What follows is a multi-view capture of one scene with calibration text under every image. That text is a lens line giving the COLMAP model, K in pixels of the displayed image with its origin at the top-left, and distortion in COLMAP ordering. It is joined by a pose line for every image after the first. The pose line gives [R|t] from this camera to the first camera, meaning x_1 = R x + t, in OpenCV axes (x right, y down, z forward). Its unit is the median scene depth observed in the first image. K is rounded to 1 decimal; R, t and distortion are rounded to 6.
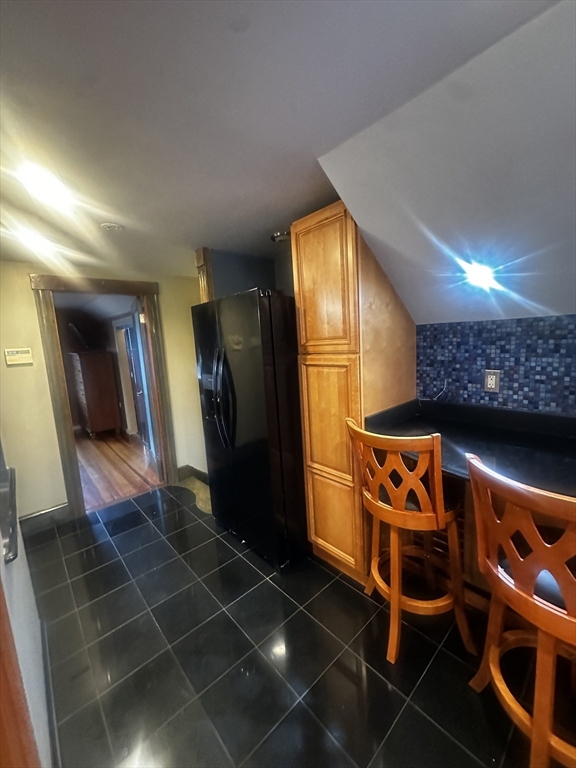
lens RADIAL K [[308.2, 0, 289.6], [0, 308.2, 385.5], [0, 0, 1]] dist [0.002245, 0.000240]
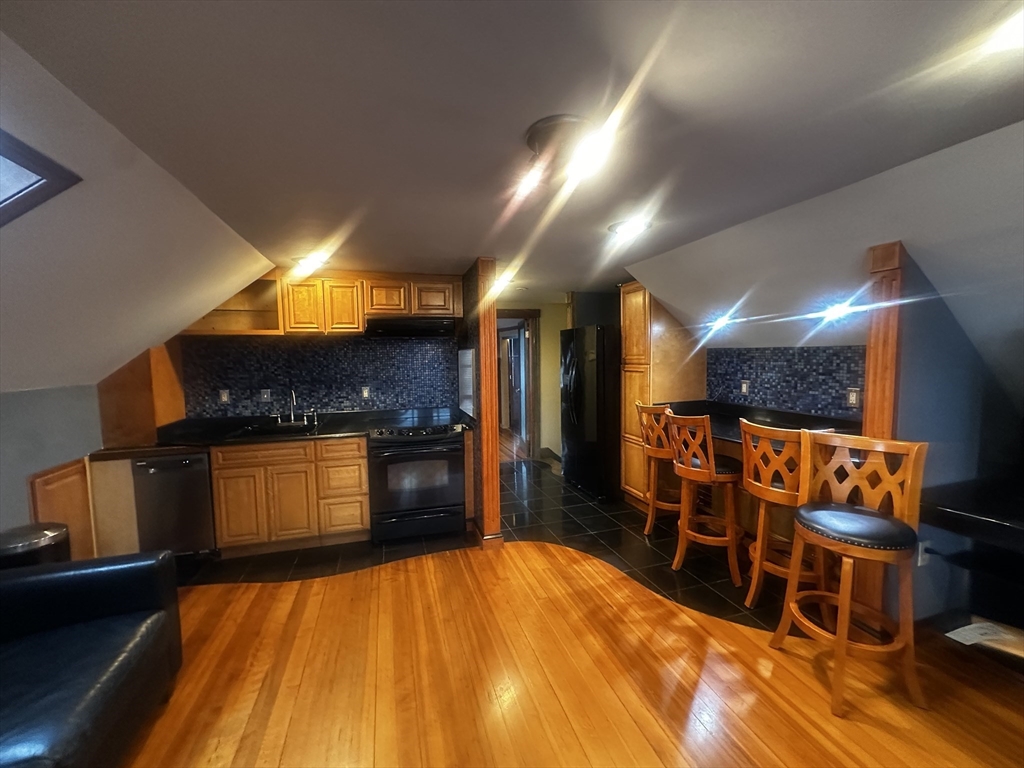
lens RADIAL K [[410.9, 0, 509.2], [0, 410.9, 383.7], [0, 0, 1]] dist [0.002245, 0.000240]
pose [[0.903354, 0.070605, -0.423044, 0.426169], [-0.095537, 0.994701, -0.037994, 0.140435], [0.418119, 0.074738, 0.905312, -1.198057]]
